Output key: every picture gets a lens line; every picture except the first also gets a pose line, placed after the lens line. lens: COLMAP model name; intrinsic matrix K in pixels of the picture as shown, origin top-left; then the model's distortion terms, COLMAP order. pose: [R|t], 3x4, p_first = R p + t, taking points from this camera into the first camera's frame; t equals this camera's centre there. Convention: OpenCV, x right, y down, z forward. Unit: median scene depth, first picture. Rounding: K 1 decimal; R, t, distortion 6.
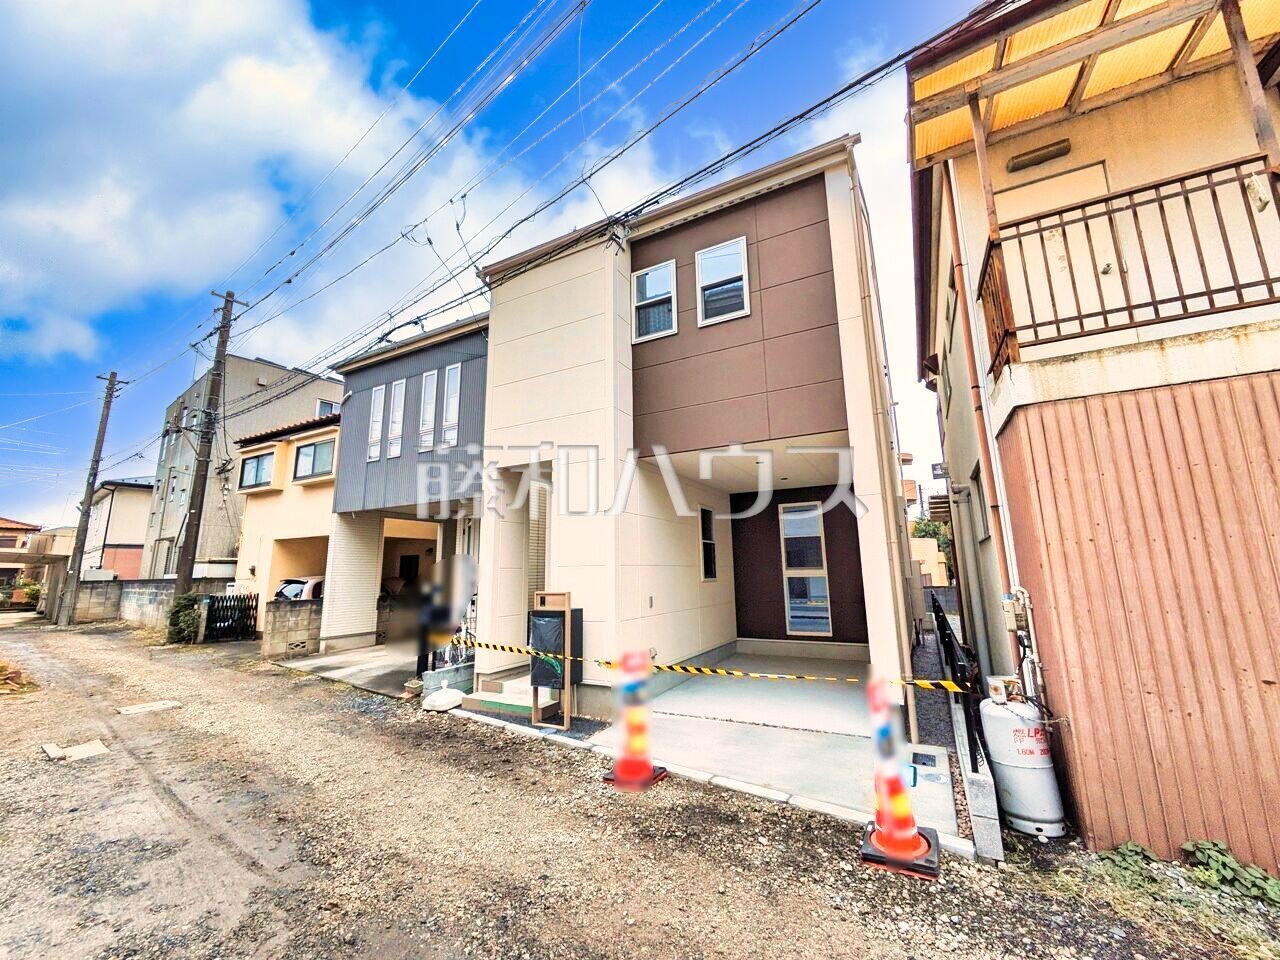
lens RADIAL K [[505.7, 0, 643.8], [0, 505.7, 477.7], [0, 0, 1]] dist [-0.002071, 0.001884]
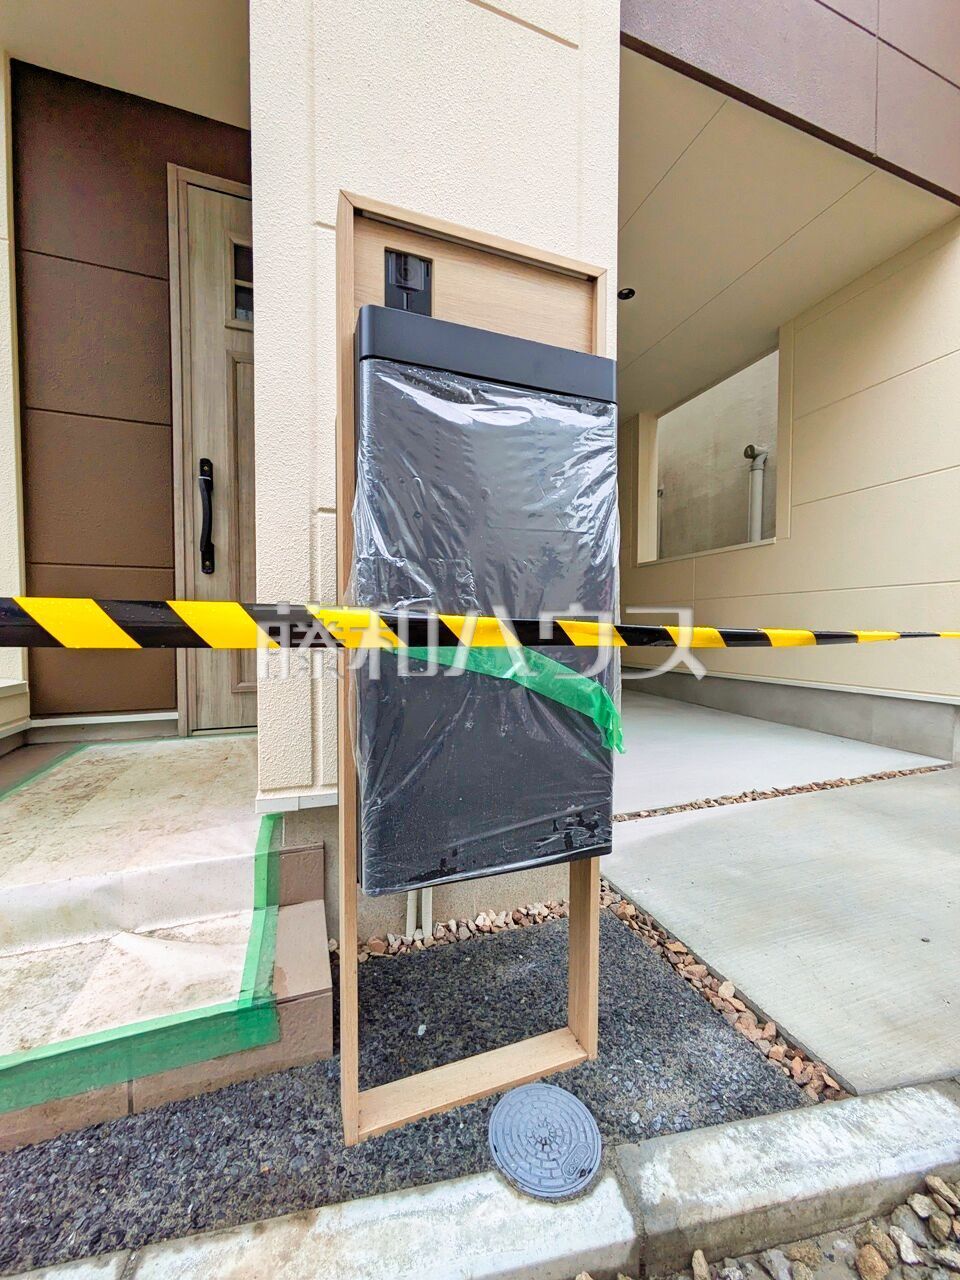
lens RADIAL K [[505.7, 0, 481.4], [0, 505.7, 647.0], [0, 0, 1]] dist [-0.002071, 0.001884]
pose [[0.662137, -0.007256, 0.749348, -0.285521], [-0.152478, 0.977730, 0.144200, 0.312170], [-0.733706, -0.209740, 0.646285, 0.866232]]
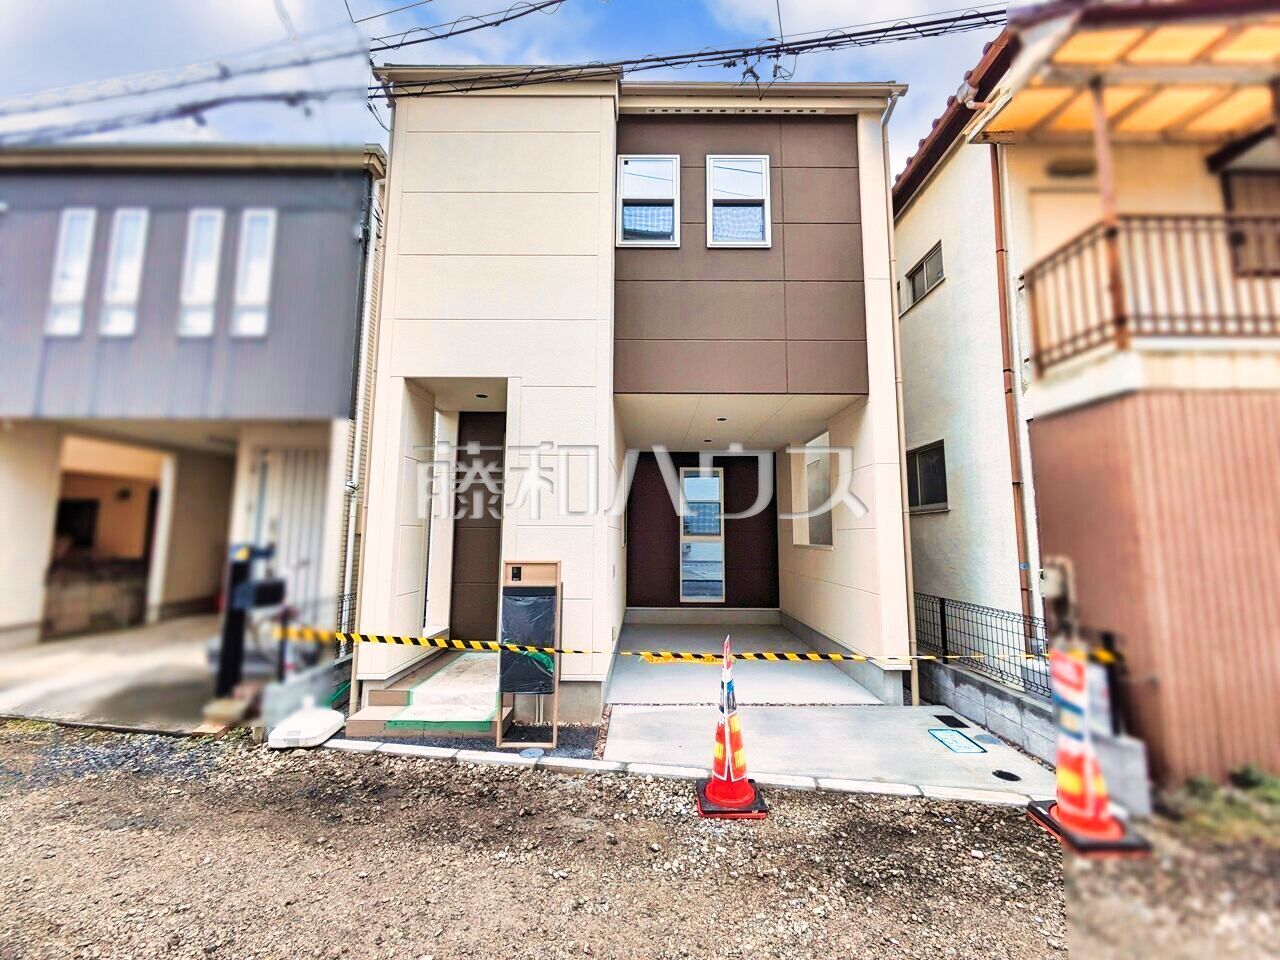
lens RADIAL K [[505.7, 0, 644.4], [0, 505.7, 478.1], [0, 0, 1]] dist [-0.002071, 0.001884]
pose [[0.882325, 0.075011, 0.464625, -0.375362], [-0.106826, 0.993369, 0.042491, 0.061916], [-0.458357, -0.087125, 0.884488, 0.301236]]
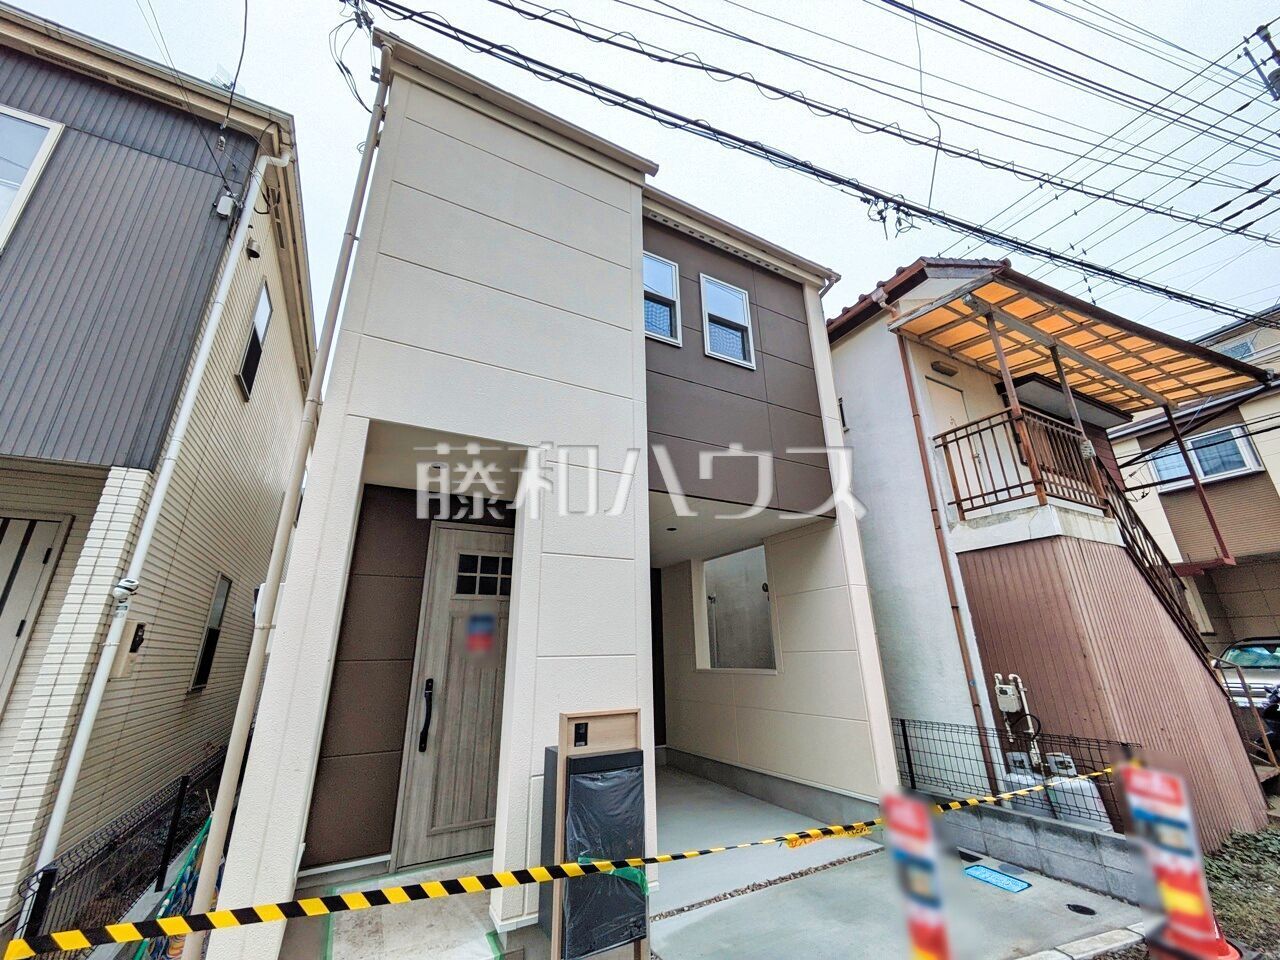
lens RADIAL K [[505.7, 0, 644.3], [0, 505.7, 478.3], [0, 0, 1]] dist [-0.002071, 0.001884]
pose [[0.546147, 0.283453, 0.788276, -0.591247], [-0.144328, 0.958779, -0.244768, 0.123273], [-0.825163, 0.019909, 0.564544, 0.677597]]
